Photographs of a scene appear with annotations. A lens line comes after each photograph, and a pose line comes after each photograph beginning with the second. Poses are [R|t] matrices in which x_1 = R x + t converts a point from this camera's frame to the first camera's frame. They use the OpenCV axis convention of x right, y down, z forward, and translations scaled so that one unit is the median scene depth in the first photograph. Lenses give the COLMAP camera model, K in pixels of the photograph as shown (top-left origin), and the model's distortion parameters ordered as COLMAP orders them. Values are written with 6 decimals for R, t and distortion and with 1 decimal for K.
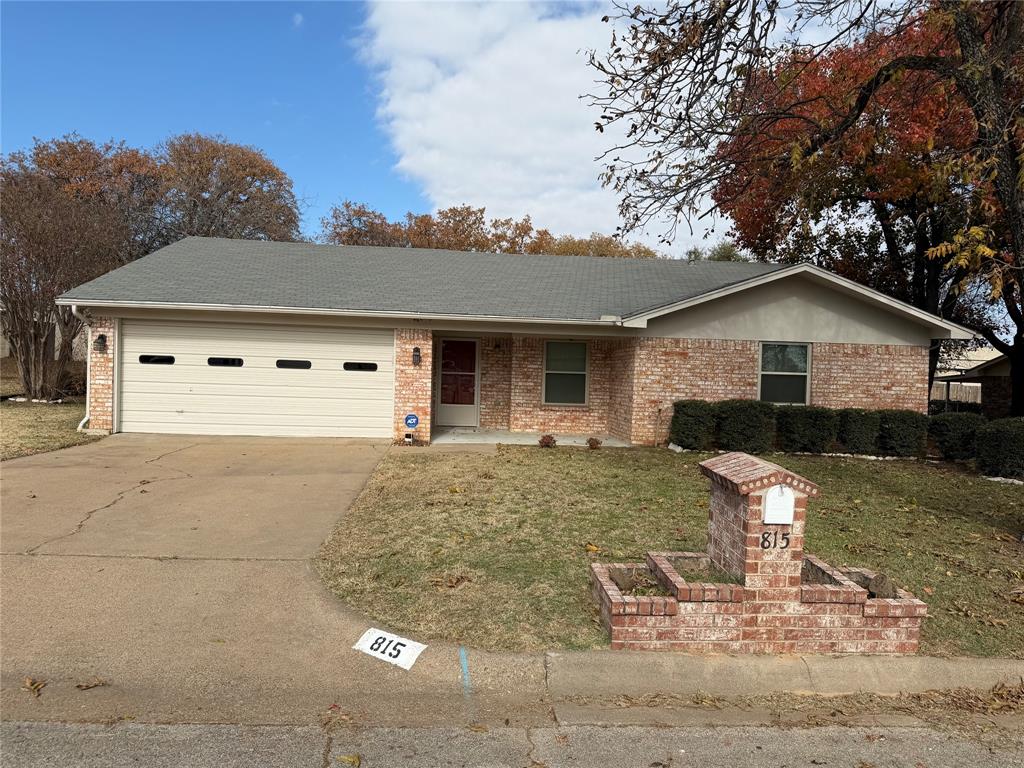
lens RADIAL K [[712.4, 0, 512.9], [0, 712.4, 383.4], [0, 0, 1]] dist [0.008054, 0.000515]
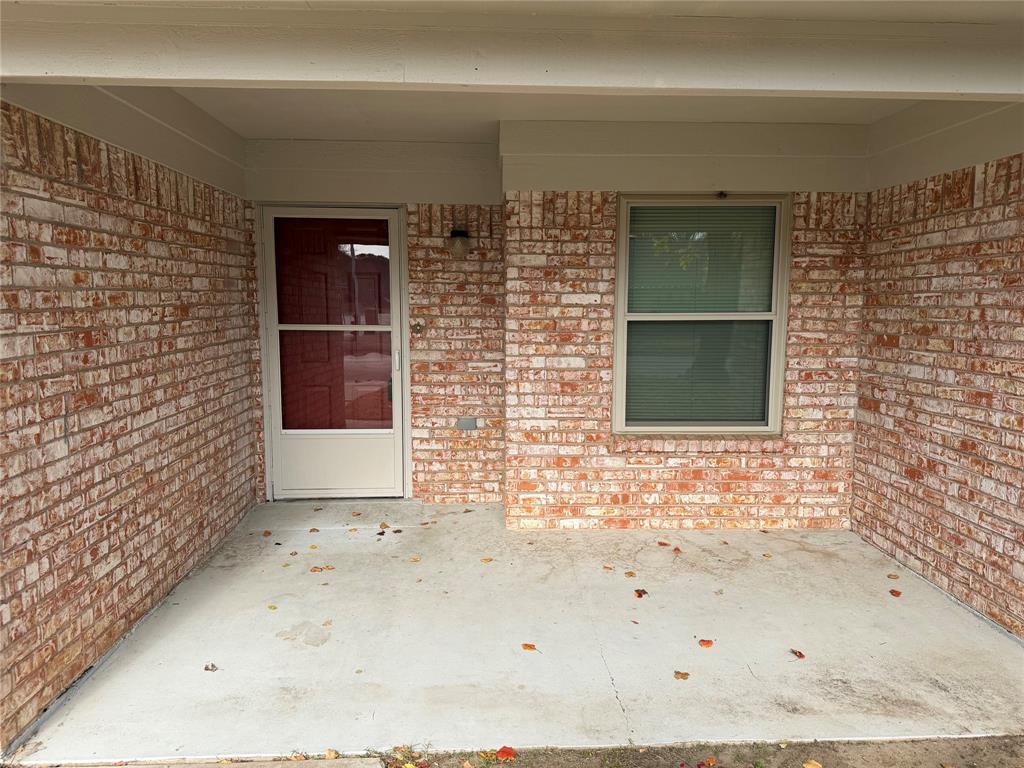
lens RADIAL K [[712.4, 0, 506.9], [0, 712.4, 385.5], [0, 0, 1]] dist [0.008054, 0.000515]
pose [[0.997364, -0.022083, -0.069112, 0.017468], [0.029024, 0.994454, 0.101093, -0.019021], [0.066496, -0.102832, 0.992474, 0.714666]]
